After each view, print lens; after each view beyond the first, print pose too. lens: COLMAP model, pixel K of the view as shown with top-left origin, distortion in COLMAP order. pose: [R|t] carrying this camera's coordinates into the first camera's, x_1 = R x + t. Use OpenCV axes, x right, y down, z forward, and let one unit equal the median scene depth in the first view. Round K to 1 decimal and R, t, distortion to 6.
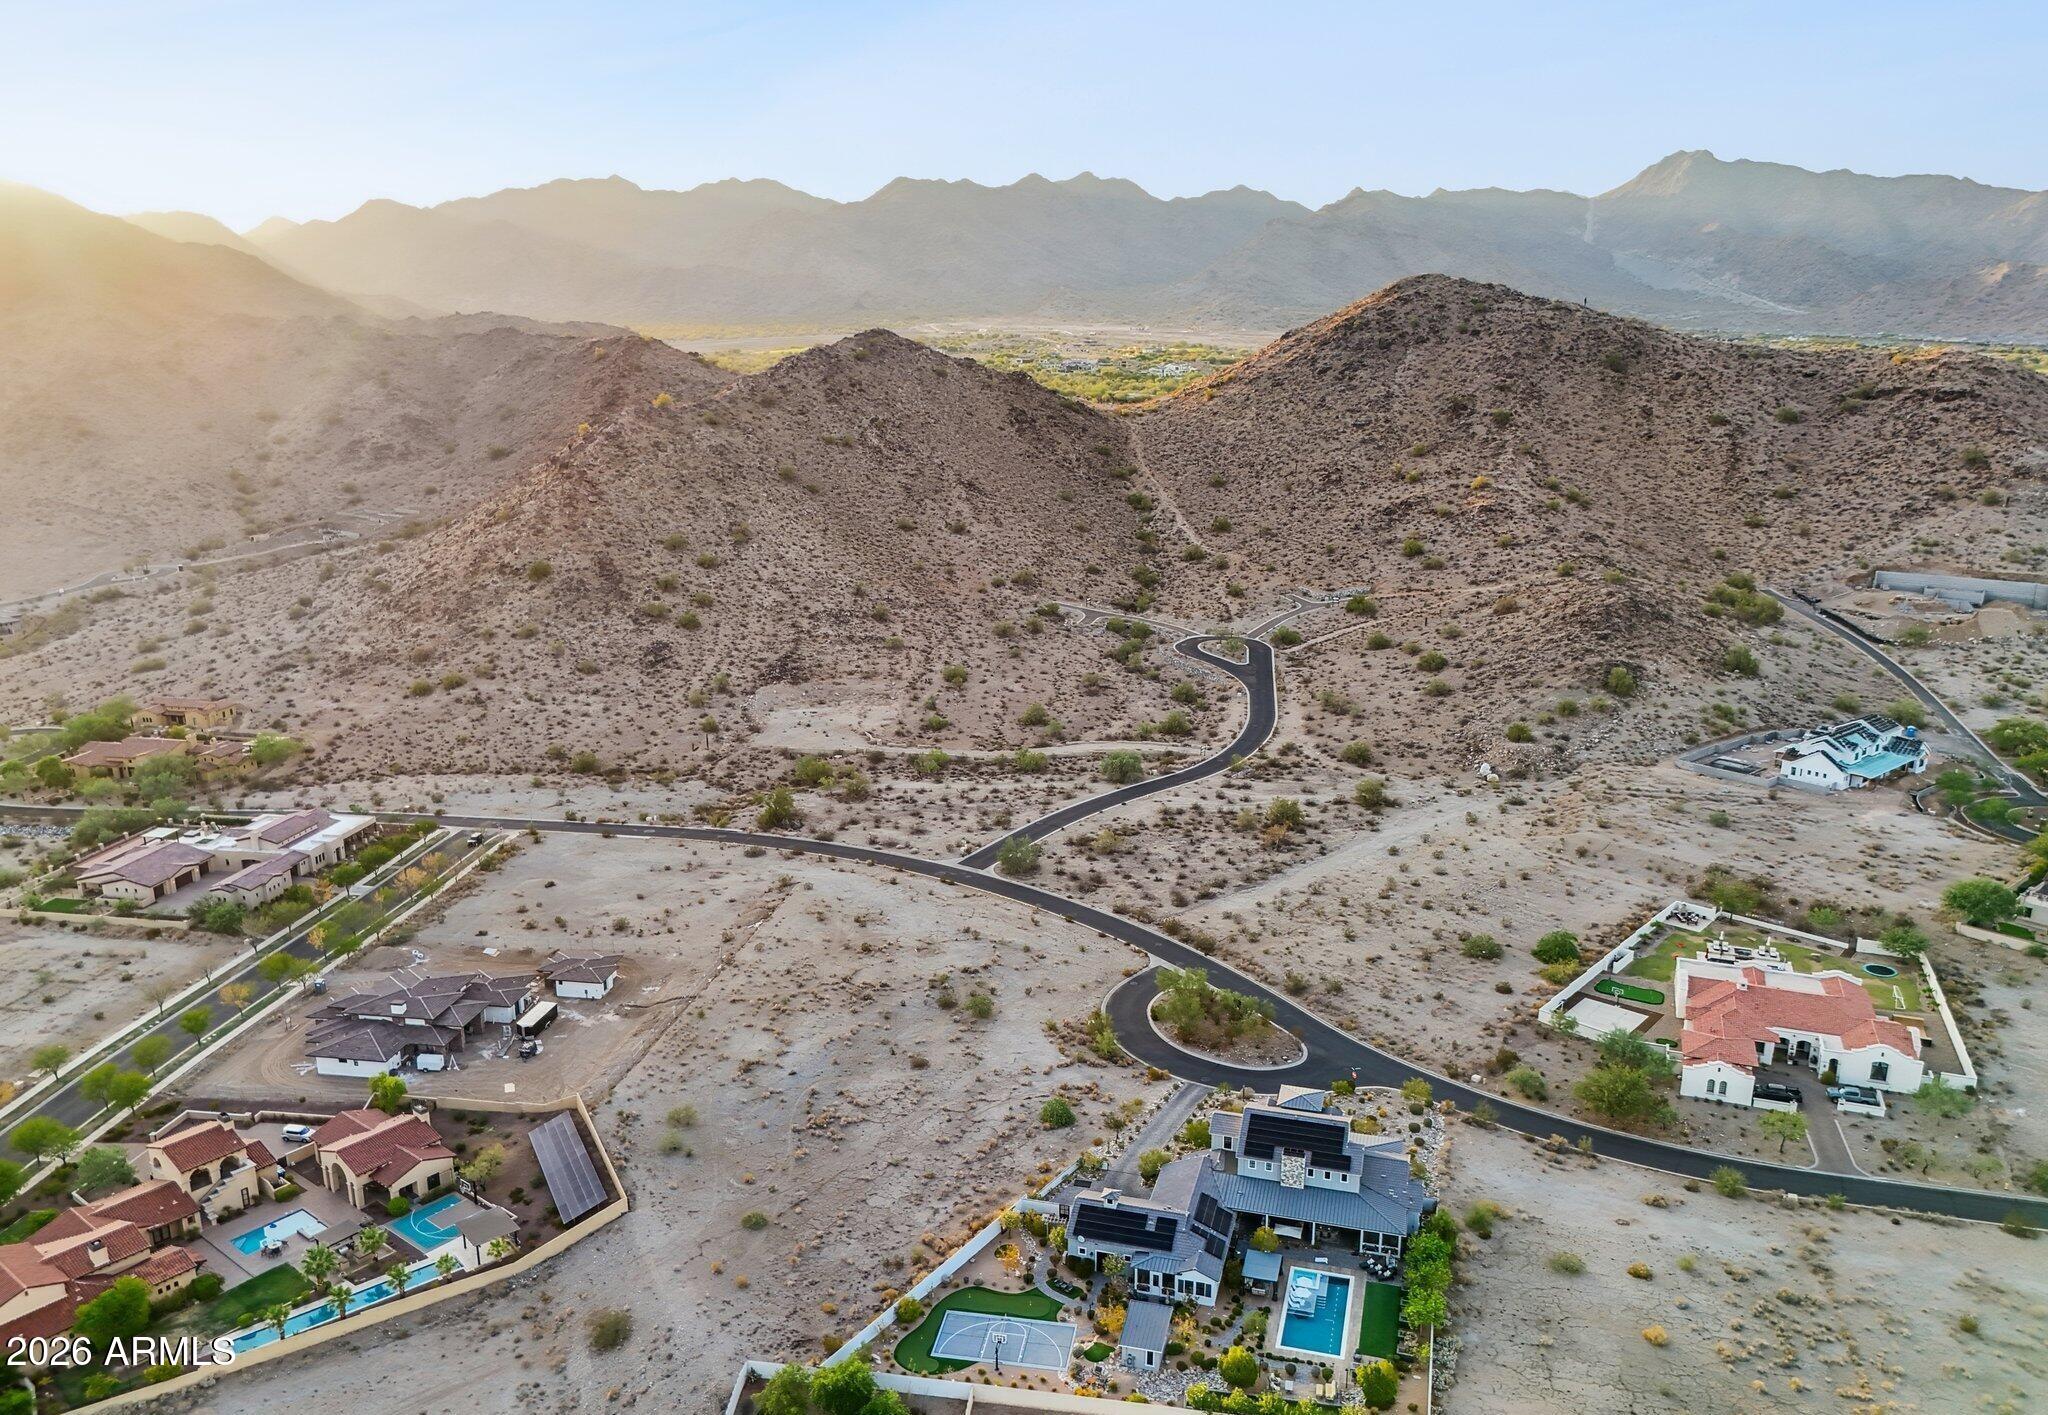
lens RADIAL K [[1528.4, 0, 1023.4], [0, 1528.4, 771.8], [0, 0, 1]] dist [0.080858, -0.088493]
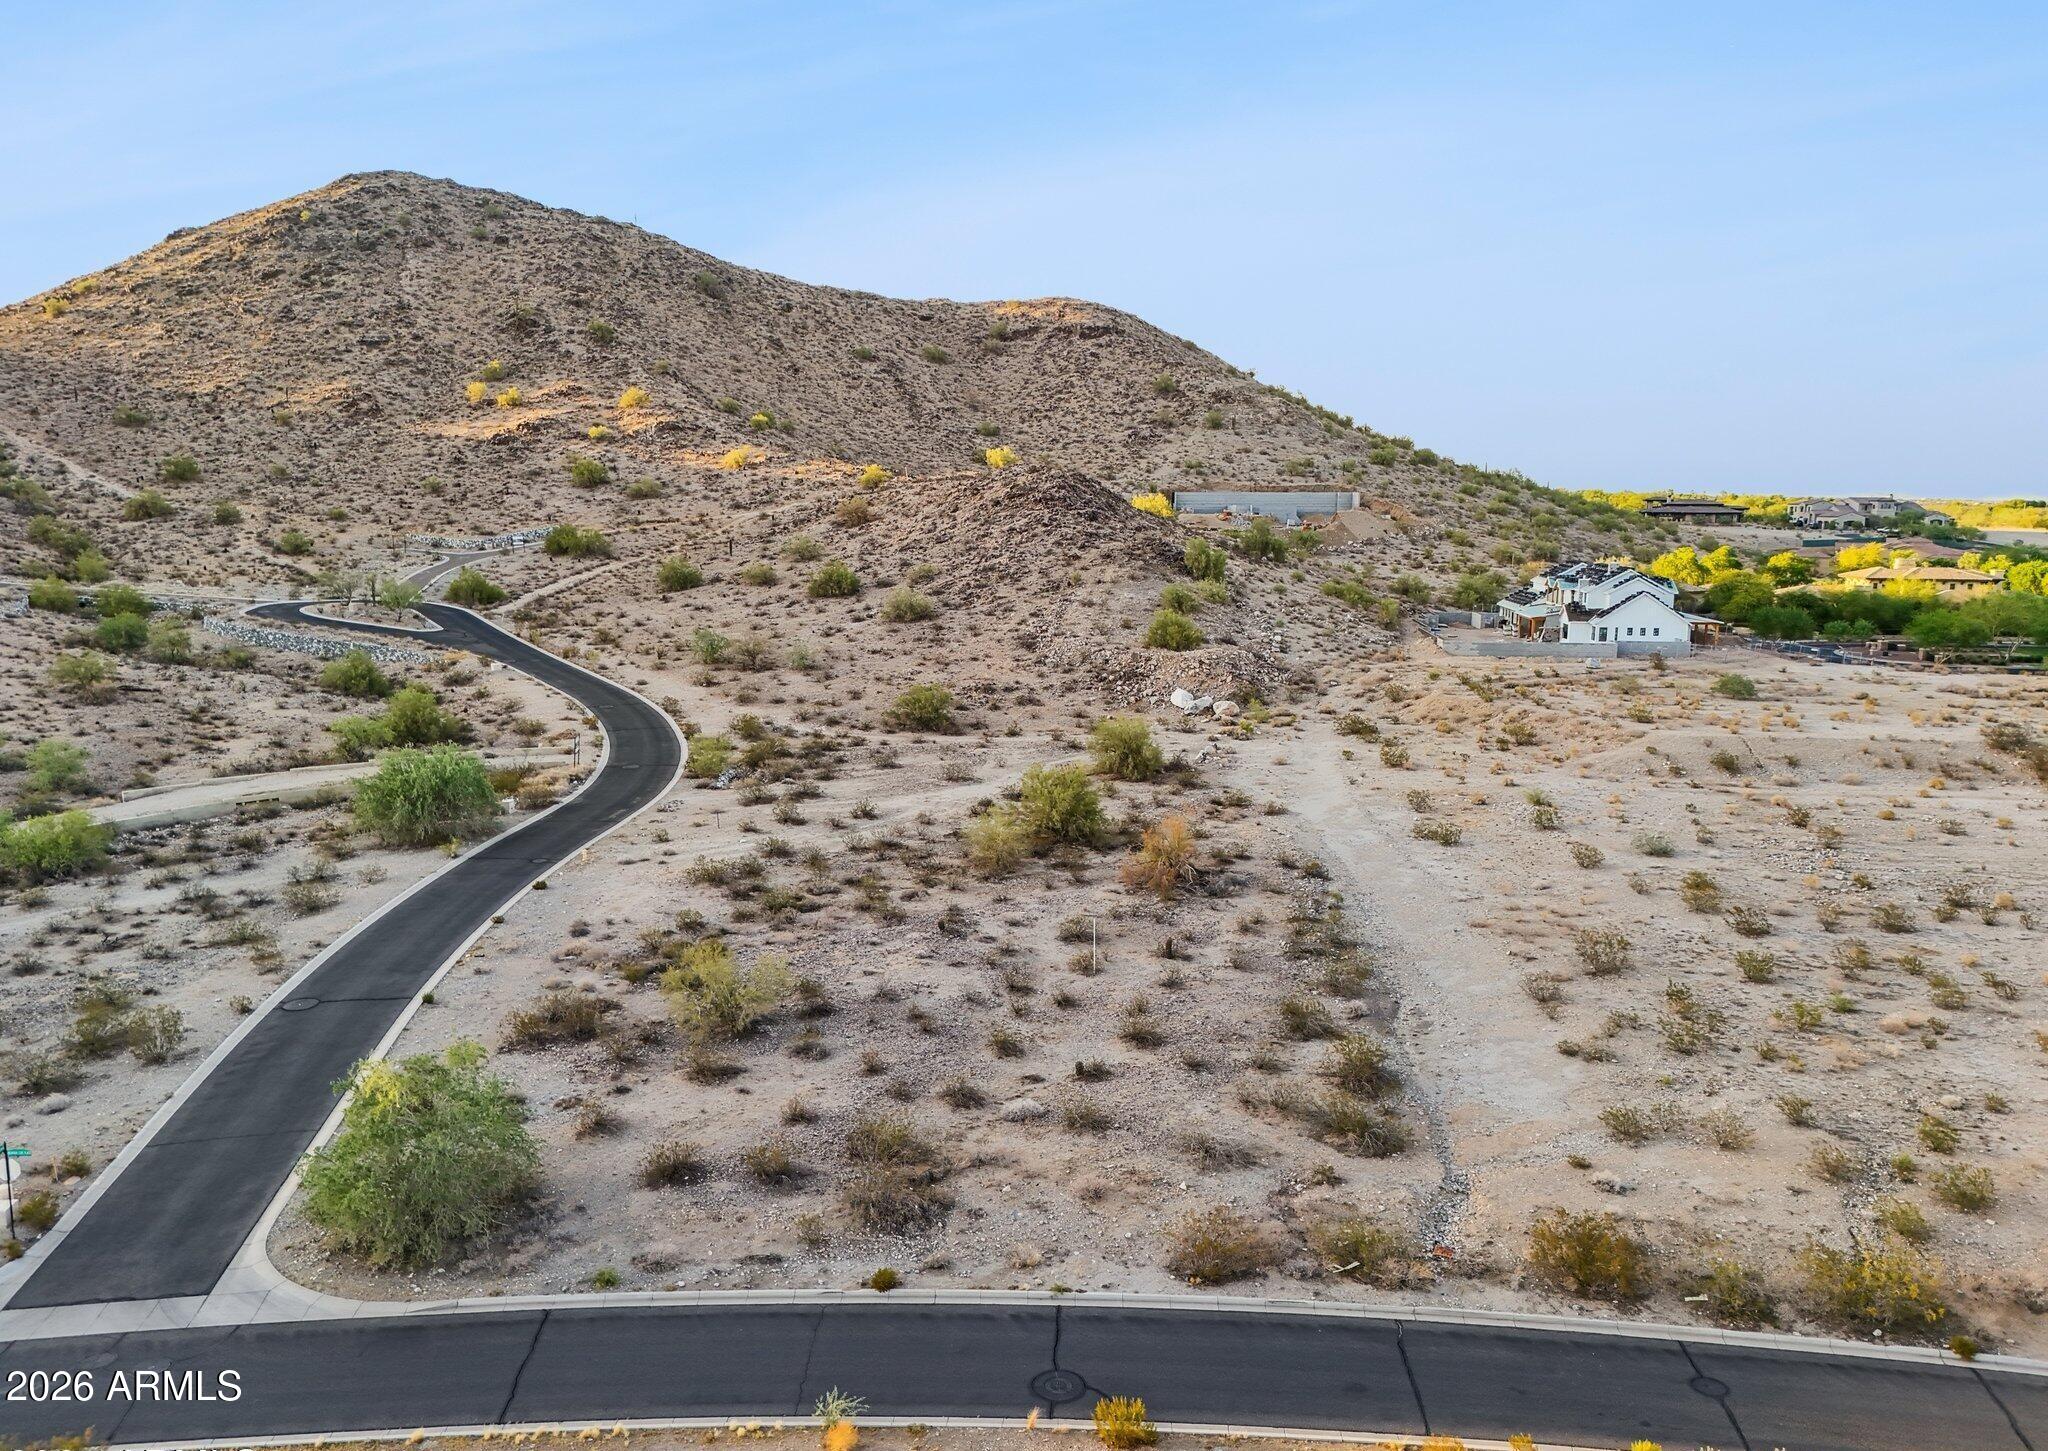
lens RADIAL K [[1527.0, 0, 1016.3], [0, 1527.0, 757.5], [0, 0, 1]] dist [0.066679, -0.062470]
pose [[0.724171, -0.112084, 0.680450, -0.046588], [0.190827, 0.980744, -0.041540, 0.018668], [-0.662692, 0.159930, 0.731616, 0.508671]]
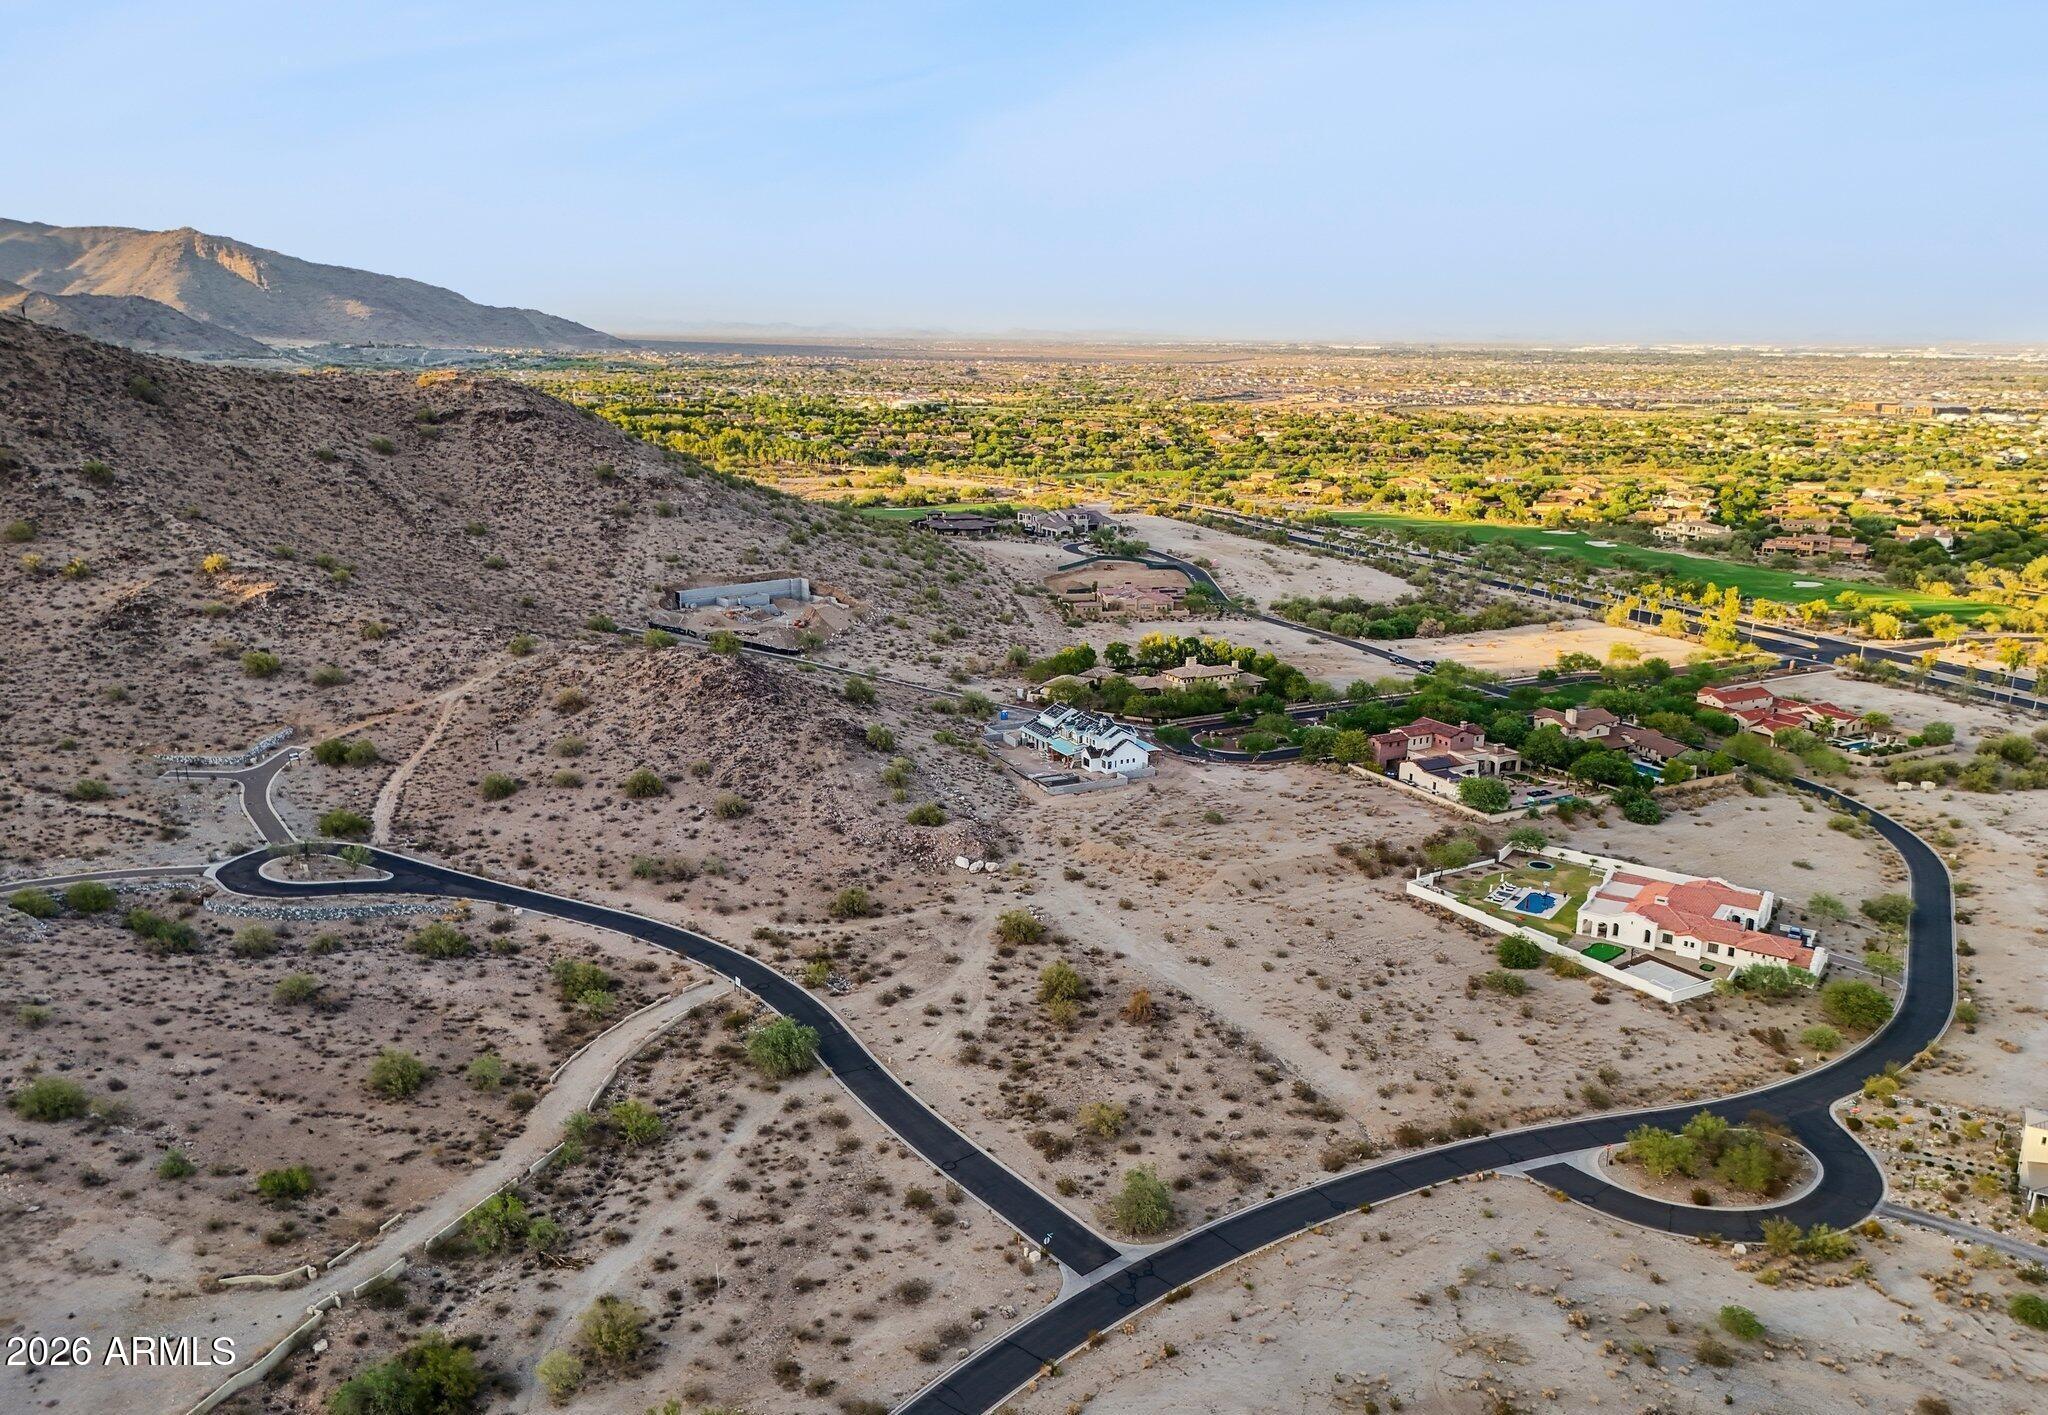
lens RADIAL K [[1528.4, 0, 1023.2], [0, 1528.4, 754.7], [0, 0, 1]] dist [0.080858, -0.088493]
pose [[0.241574, -0.255775, 0.936067, -0.347584], [0.273867, 0.943393, 0.187099, -0.153781], [-0.930935, 0.211159, 0.297947, 0.518258]]
